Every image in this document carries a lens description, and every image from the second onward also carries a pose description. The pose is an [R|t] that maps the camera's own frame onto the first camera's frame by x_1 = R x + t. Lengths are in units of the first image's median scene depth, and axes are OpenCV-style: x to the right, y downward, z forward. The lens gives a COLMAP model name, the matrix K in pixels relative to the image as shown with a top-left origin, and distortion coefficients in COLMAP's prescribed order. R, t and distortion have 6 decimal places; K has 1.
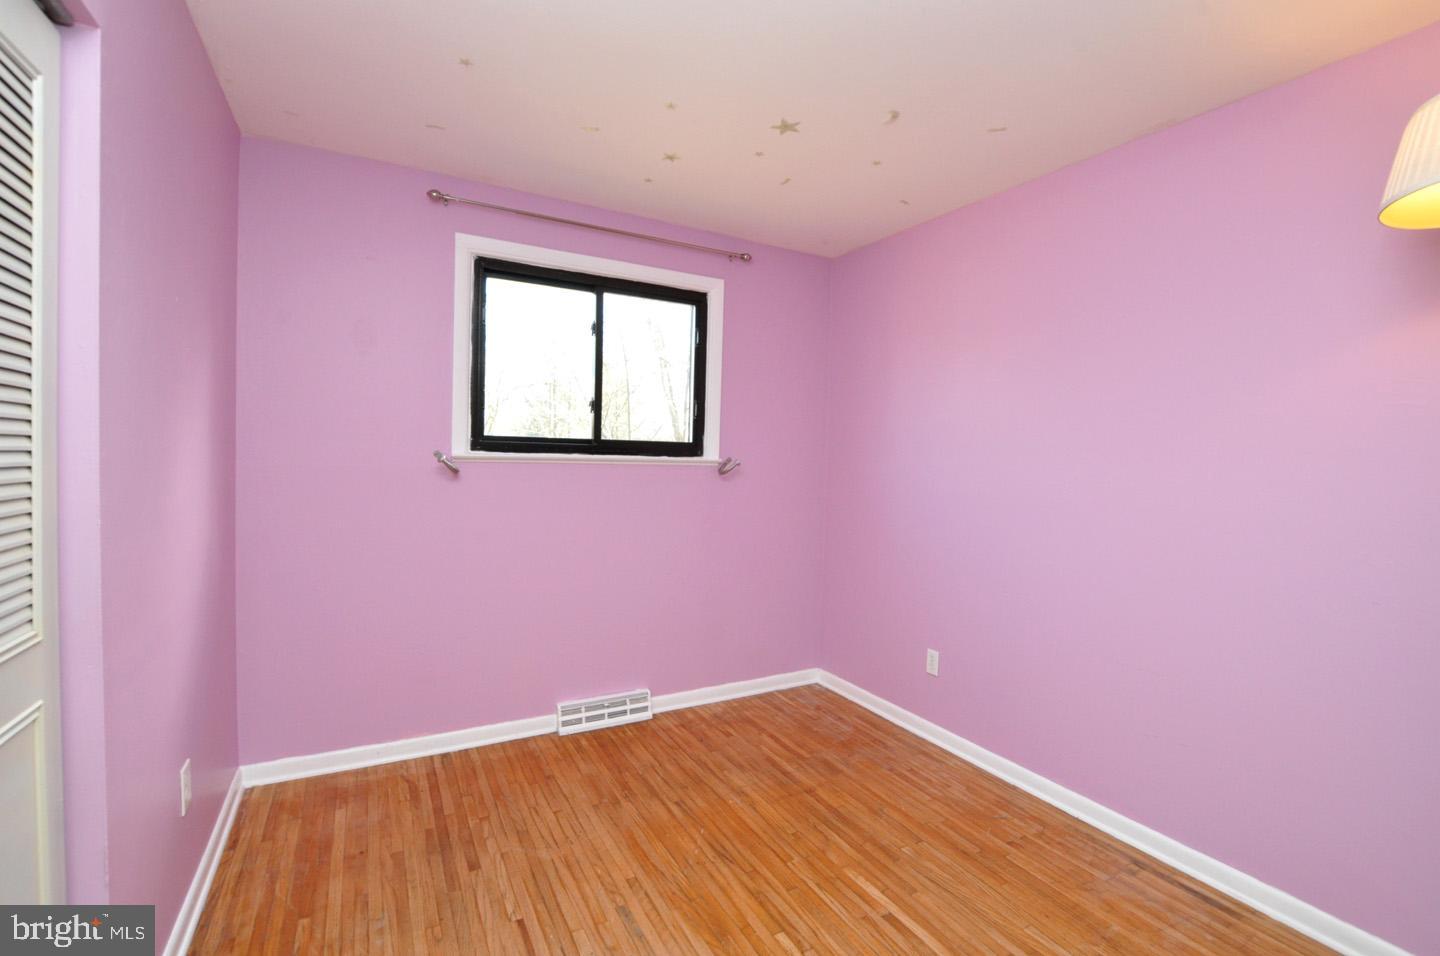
lens RADIAL K [[631.5, 0, 720.5], [0, 631.5, 475.6], [0, 0, 1]] dist [-0.037481, 0.005623]
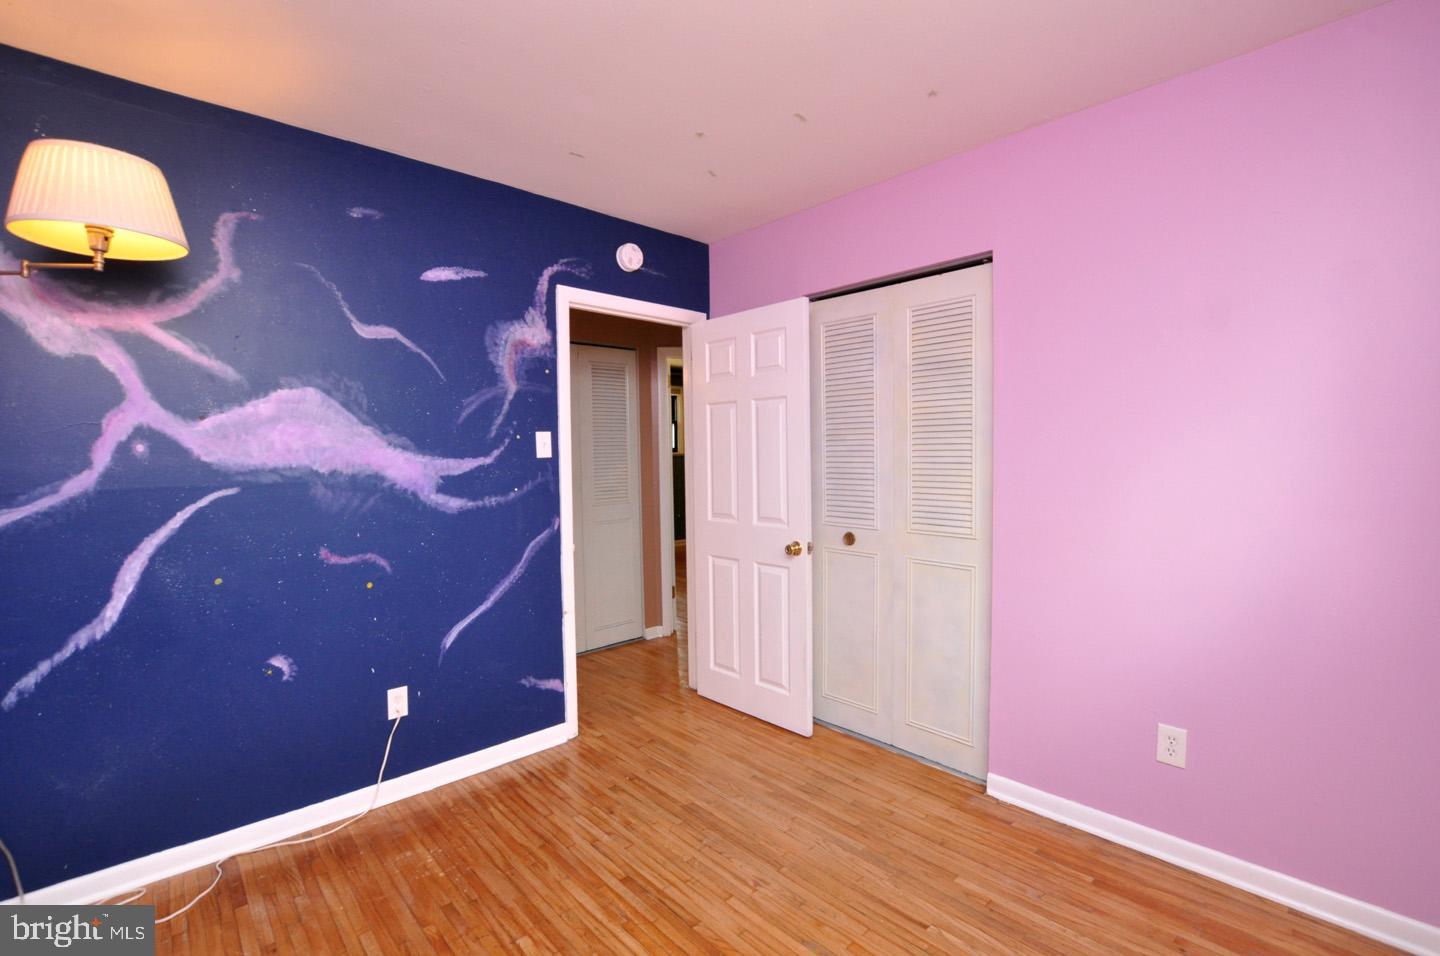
lens RADIAL K [[631.5, 0, 720.2], [0, 631.5, 478.6], [0, 0, 1]] dist [-0.037481, 0.005623]
pose [[-0.968132, 0.000185, -0.250439, 0.238451], [-0.019158, 0.997015, 0.074797, -0.066535], [0.249706, 0.077212, -0.965239, 1.775634]]
